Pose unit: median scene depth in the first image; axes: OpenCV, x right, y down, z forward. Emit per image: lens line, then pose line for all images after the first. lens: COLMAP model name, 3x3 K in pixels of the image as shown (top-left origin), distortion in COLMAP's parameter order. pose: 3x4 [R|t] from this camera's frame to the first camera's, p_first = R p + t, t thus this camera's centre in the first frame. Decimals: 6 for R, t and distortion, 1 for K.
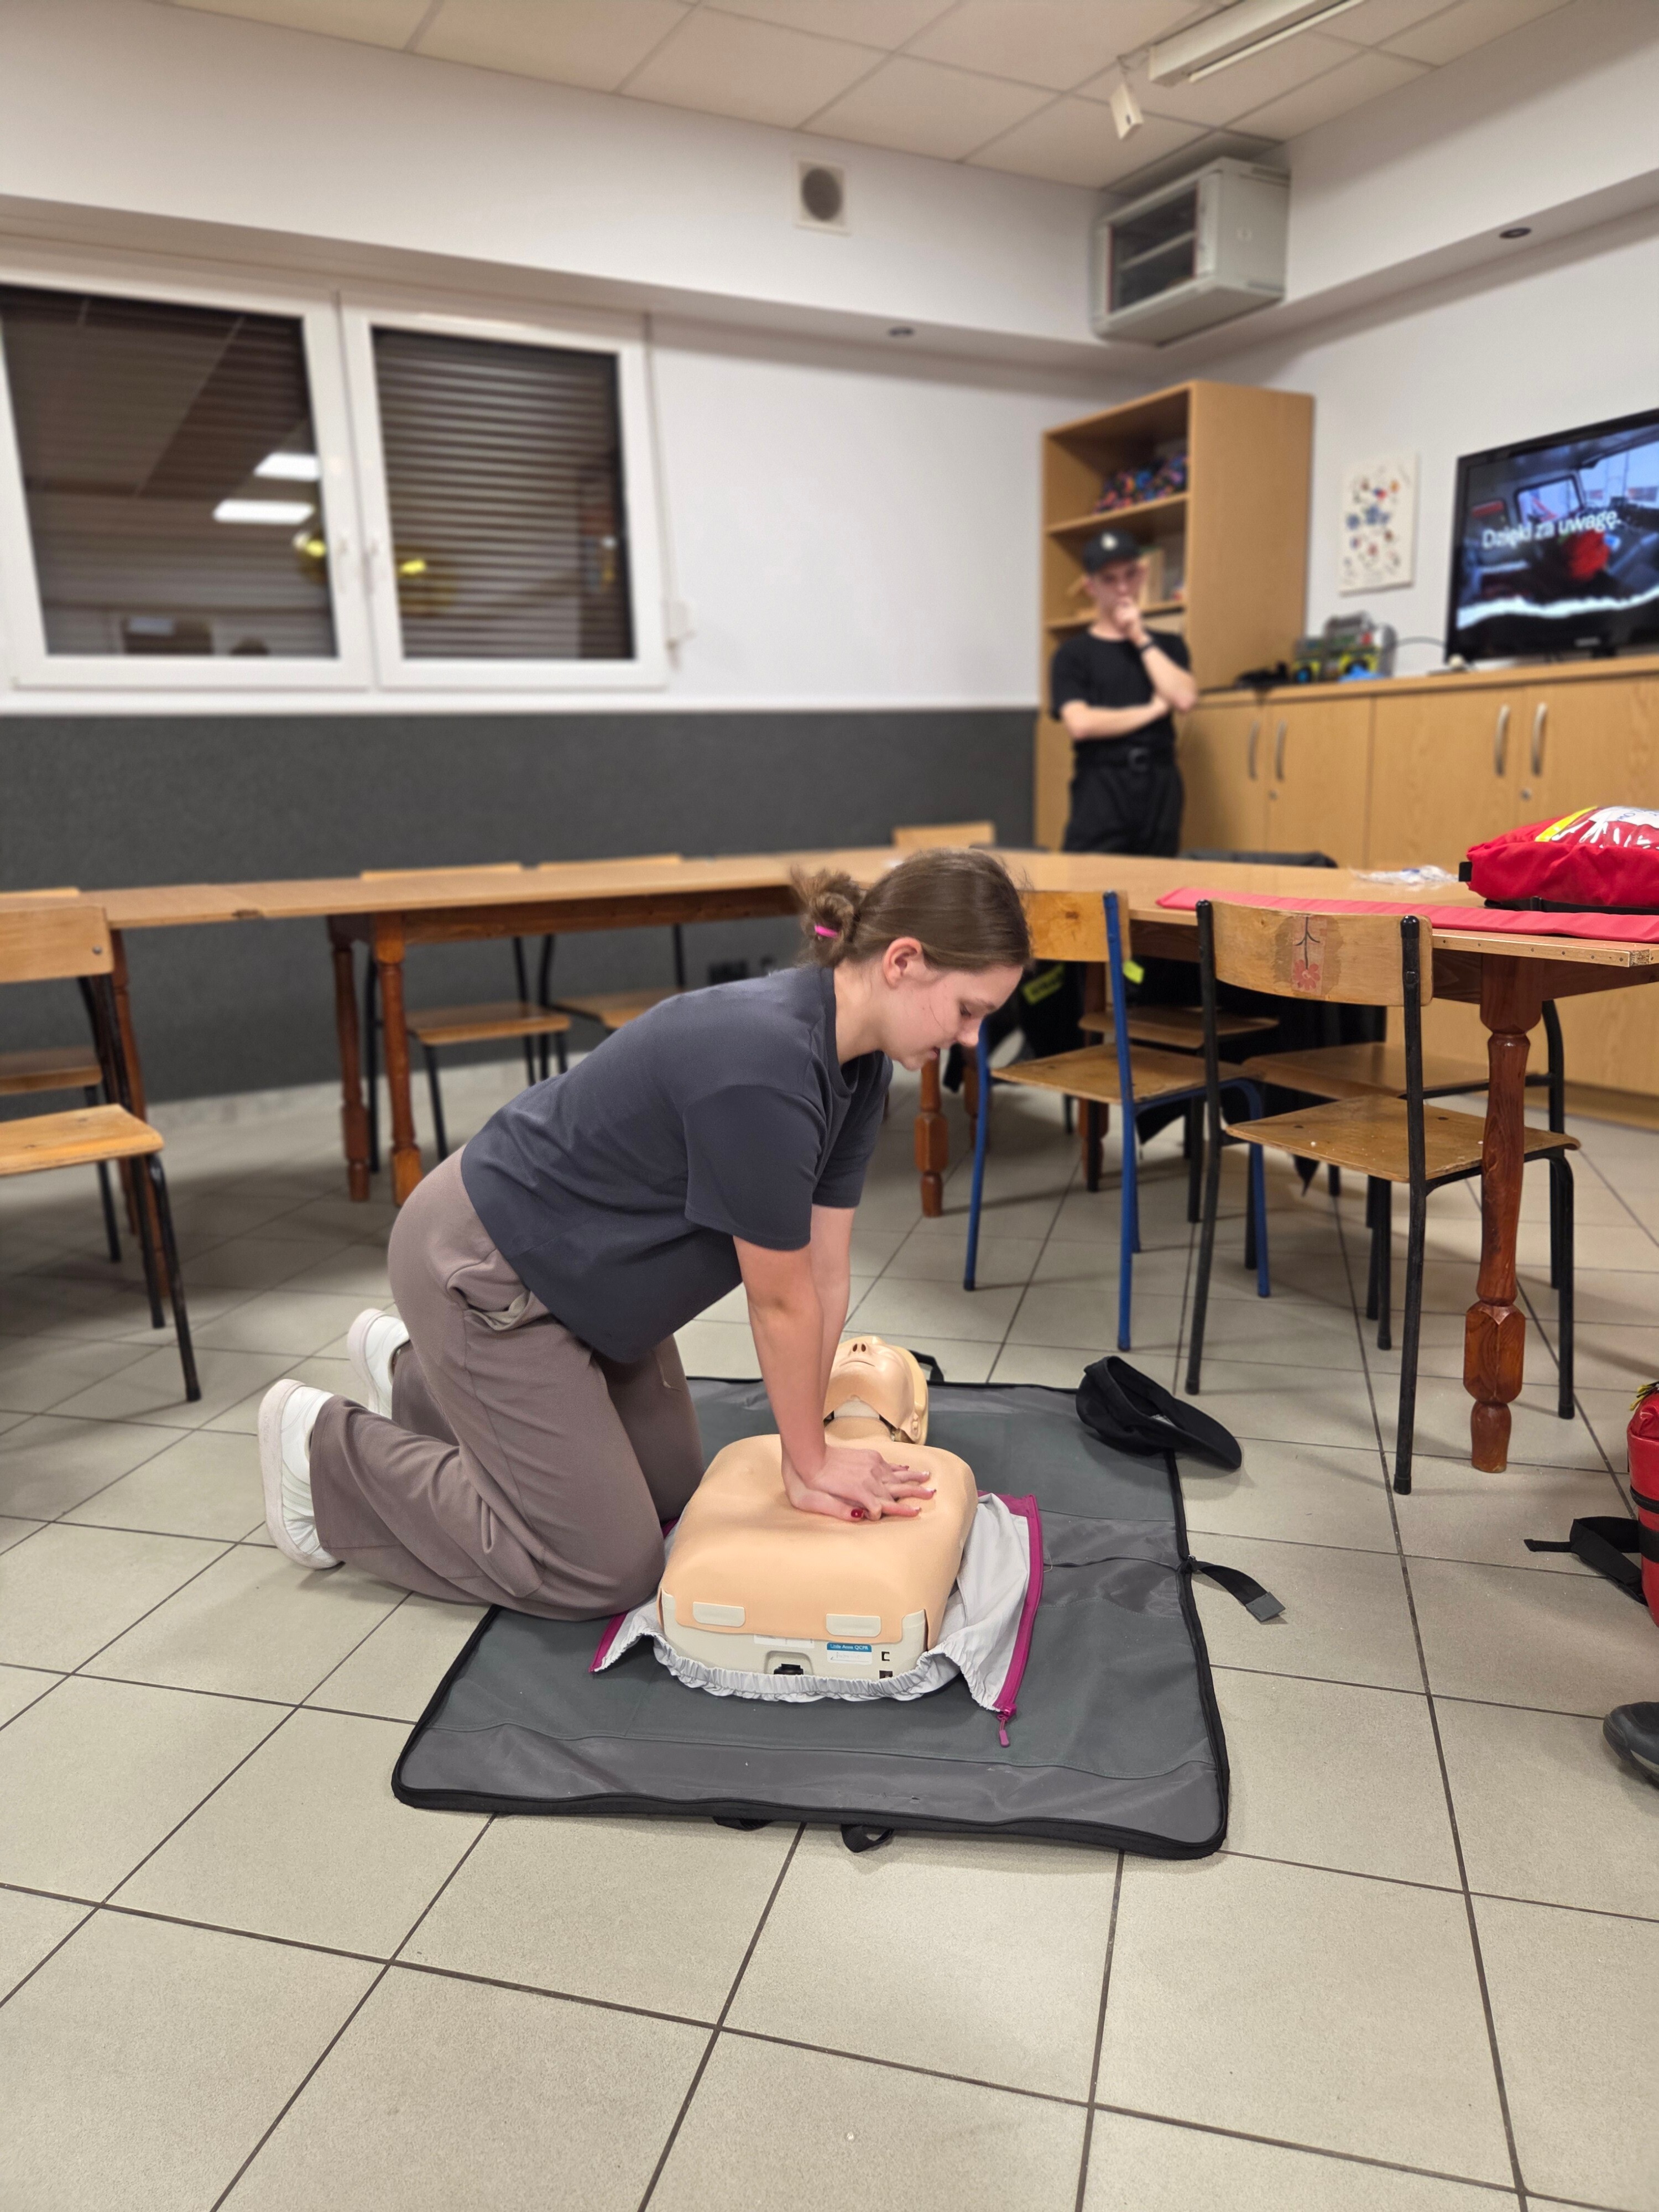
lens RADIAL K [[1483.7, 0, 830.7], [0, 1483.7, 1093.1], [0, 0, 1]] dist [0.065091, -0.054867]
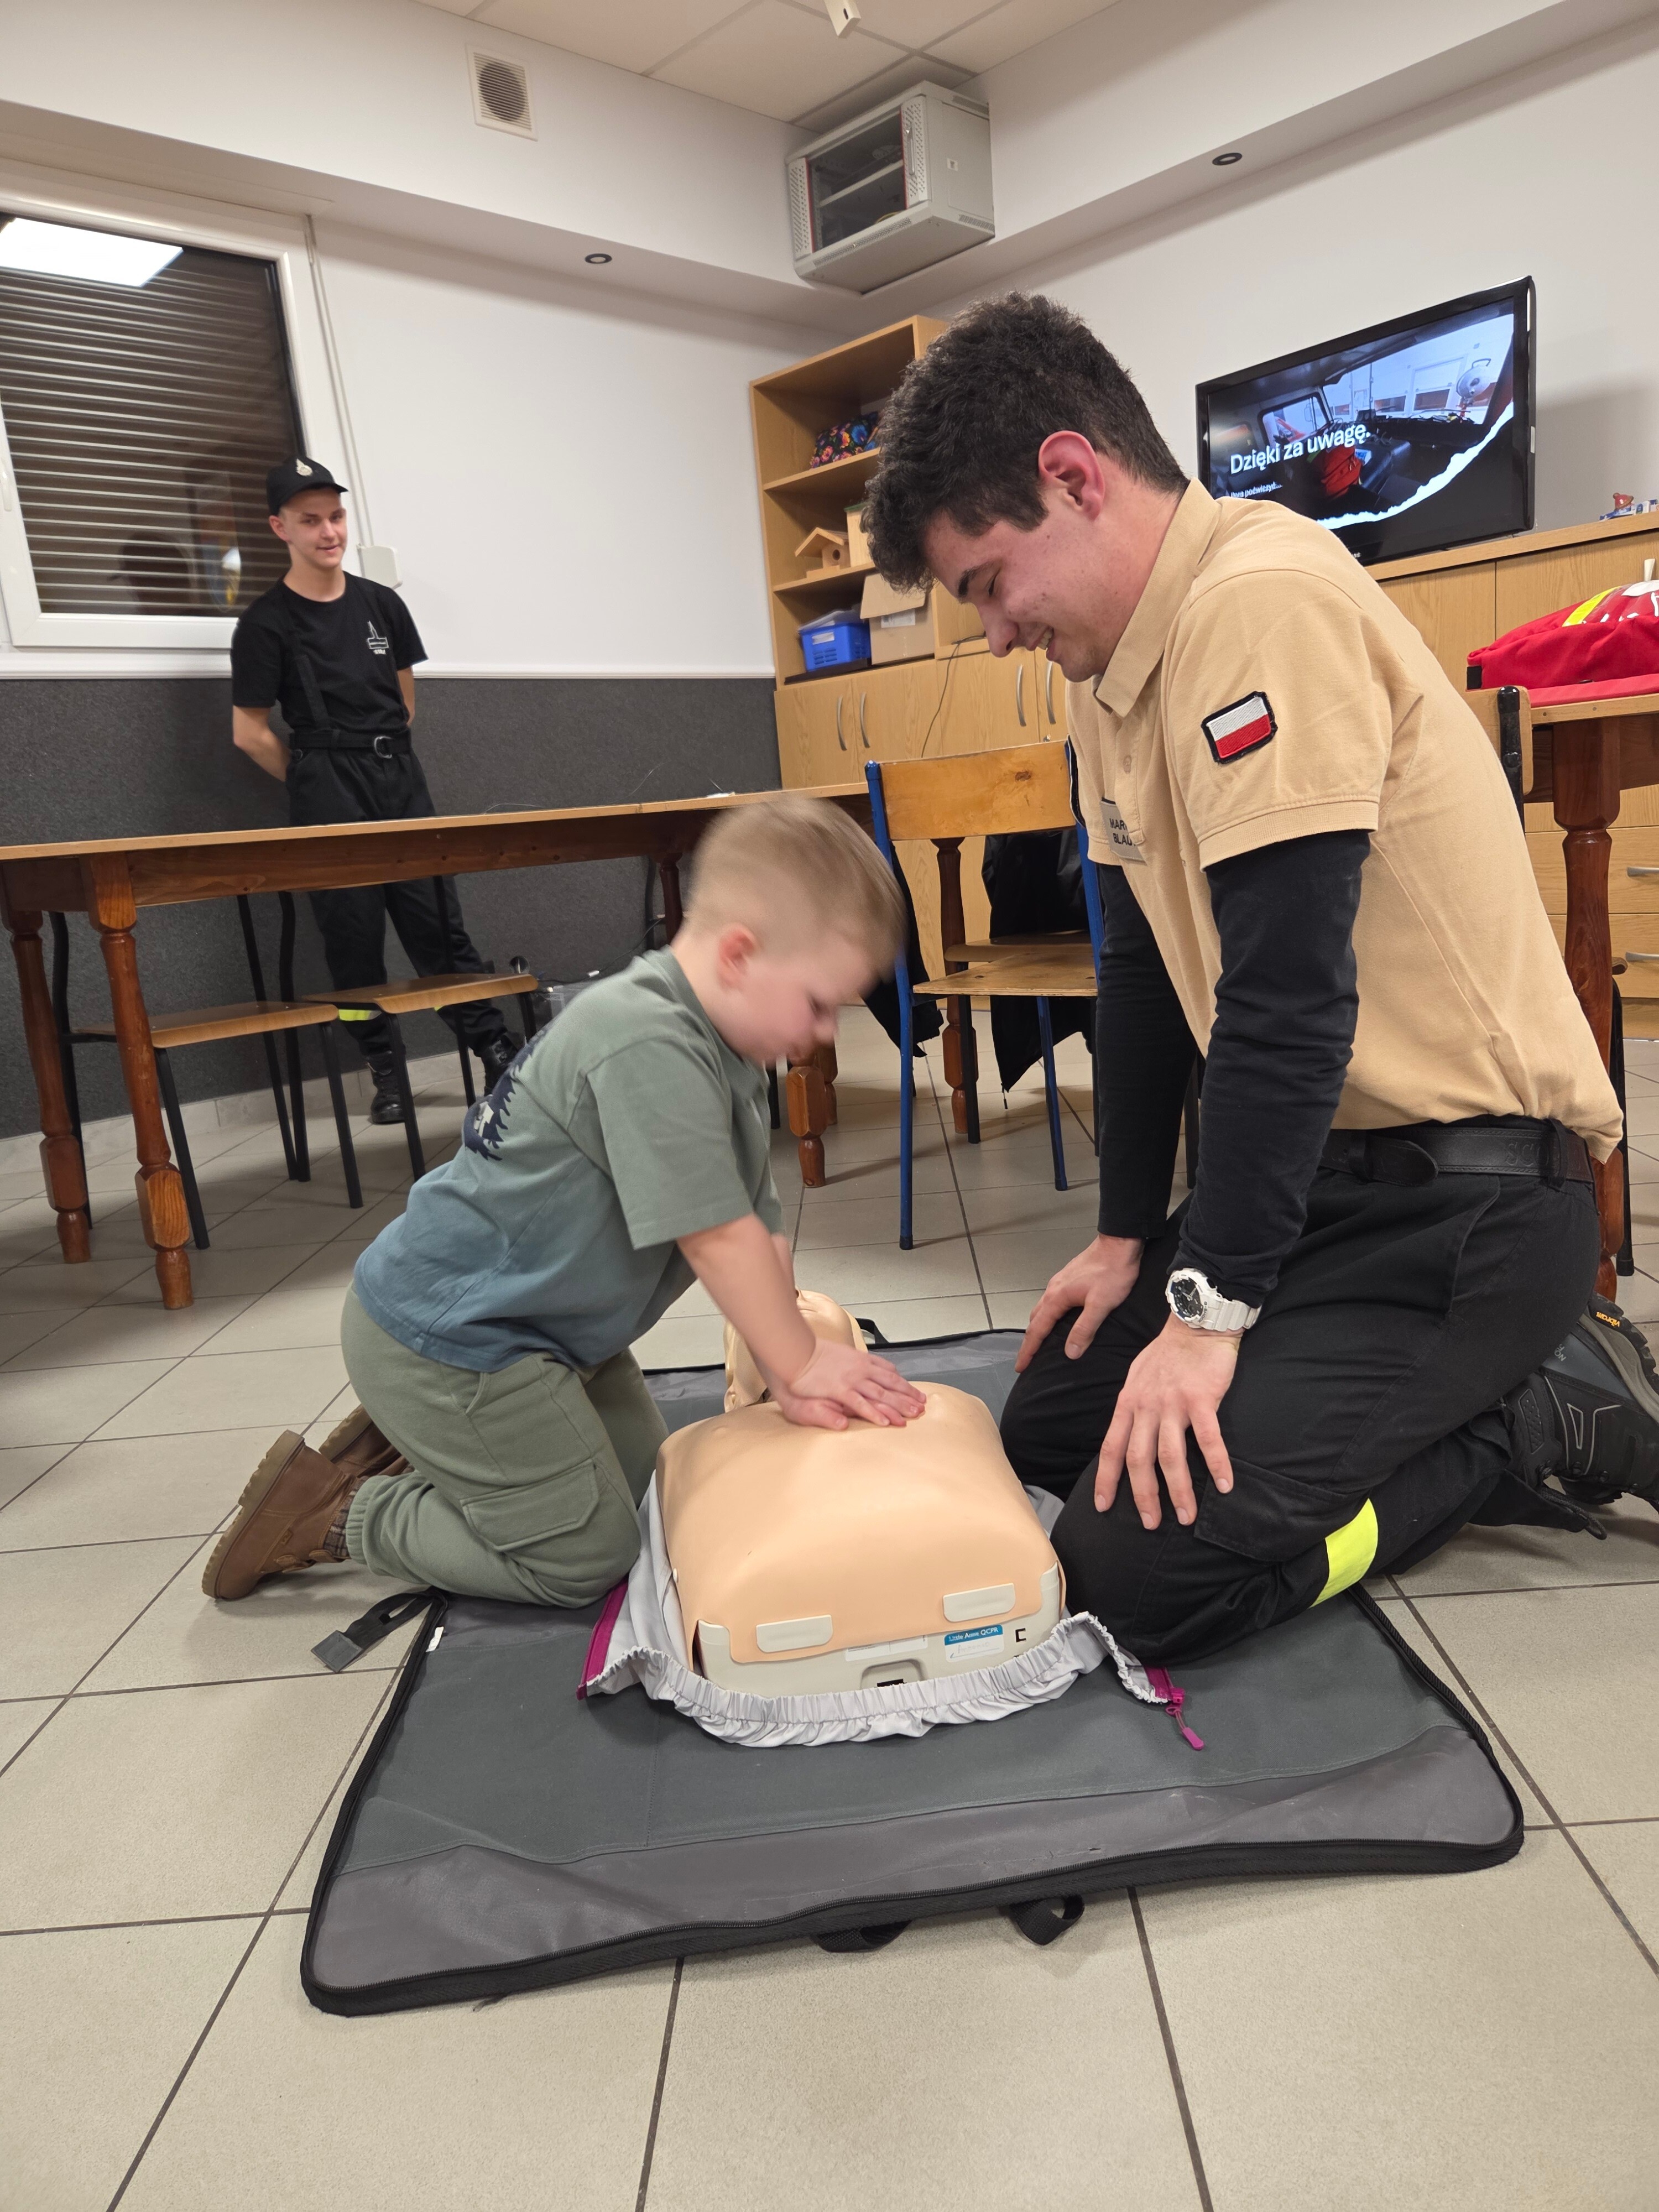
lens RADIAL K [[1483.7, 0, 852.5], [0, 1483.7, 1094.3], [0, 0, 1]] dist [0.065091, -0.054867]
pose [[0.965029, -0.101913, 0.241522, -0.091344], [0.110738, 0.993578, -0.023215, 0.041093], [-0.237605, 0.049148, 0.970118, 0.123951]]
